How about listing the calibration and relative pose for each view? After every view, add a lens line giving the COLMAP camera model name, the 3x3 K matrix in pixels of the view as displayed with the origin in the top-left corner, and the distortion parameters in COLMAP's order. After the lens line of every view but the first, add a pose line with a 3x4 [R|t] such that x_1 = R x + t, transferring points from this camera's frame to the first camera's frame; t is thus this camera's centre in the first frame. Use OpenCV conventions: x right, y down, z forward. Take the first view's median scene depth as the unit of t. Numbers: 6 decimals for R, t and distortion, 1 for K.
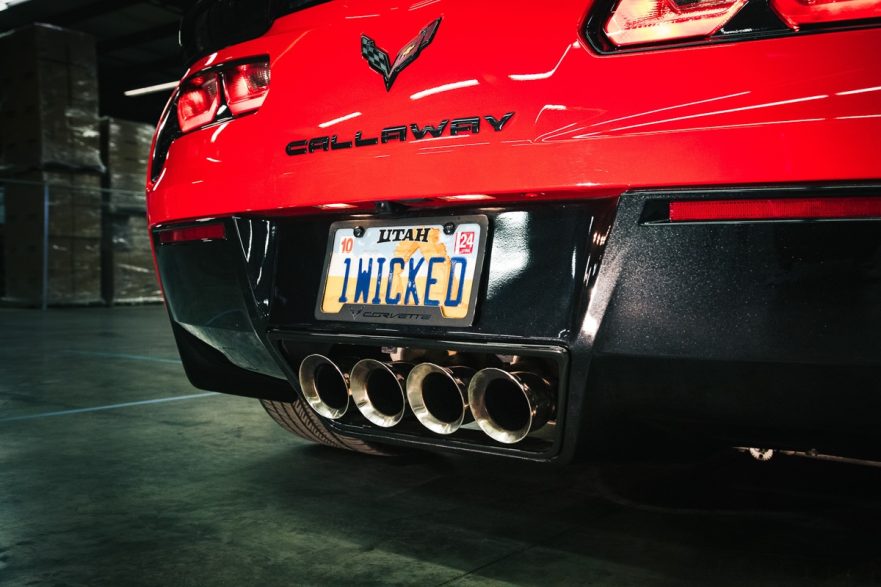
lens RADIAL K [[882.8, 0, 449.0], [0, 882.8, 299.0], [0, 0, 1]] dist [0.036056, 0.000000]
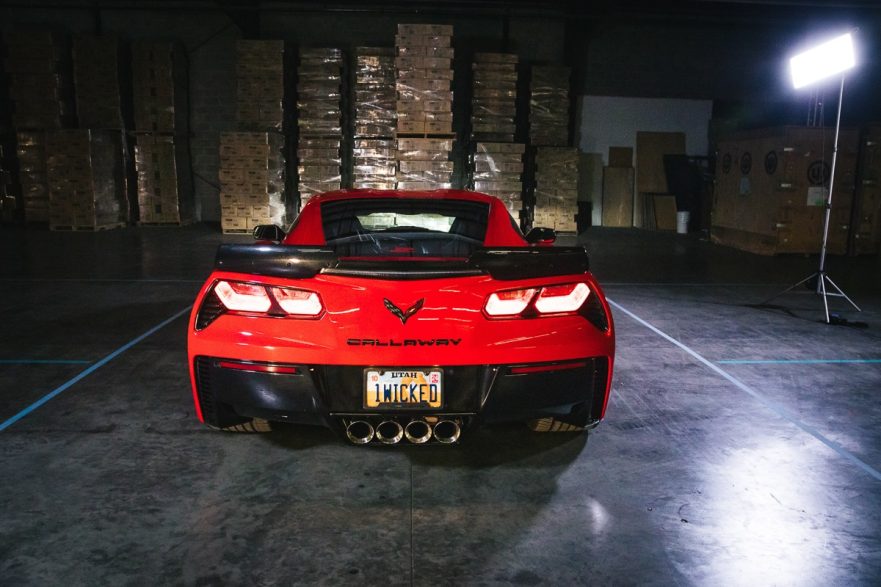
lens RADIAL K [[674.8, 0, 440.3], [0, 674.8, 295.2], [0, 0, 1]] dist [-0.094958, 0.013555]
pose [[0.751686, -0.119975, 0.648517, -1.210702], [-0.002037, 0.982888, 0.184194, -0.657543], [-0.659519, -0.139777, 0.738578, -0.497614]]
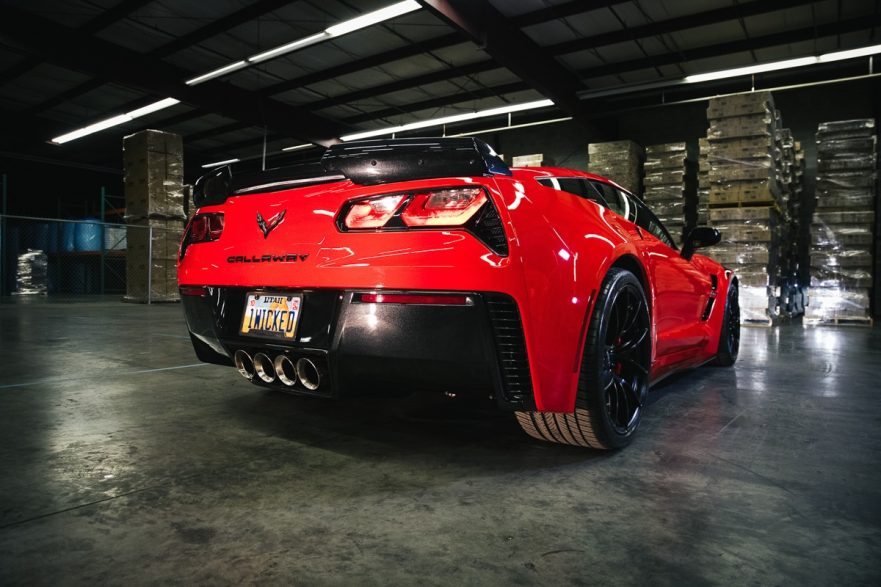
lens RADIAL K [[586.7, 0, 448.6], [0, 586.7, 294.5], [0, 0, 1]] dist [-0.108379, 0.038169]
pose [[0.998848, 0.002405, 0.047916, 0.328668], [-0.002599, 0.999989, 0.003975, -0.092192], [-0.047906, -0.004095, 0.998843, -0.535566]]
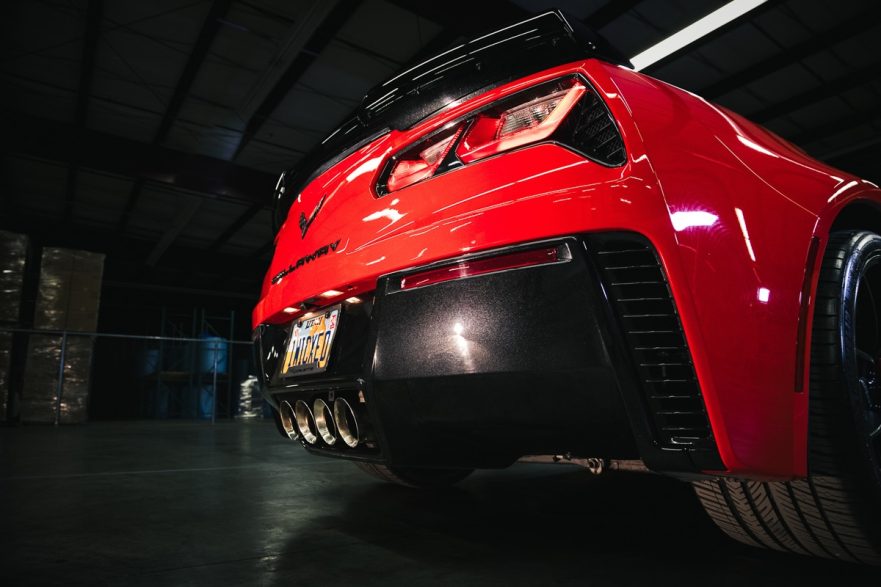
lens RADIAL K [[586.7, 0, 442.7], [0, 586.7, 294.8], [0, 0, 1]] dist [-0.108379, 0.038169]
pose [[0.955064, -0.082013, -0.284828, 0.485116], [0.023208, 0.978699, -0.203985, 0.103480], [0.295490, 0.188209, 0.936623, 0.036178]]
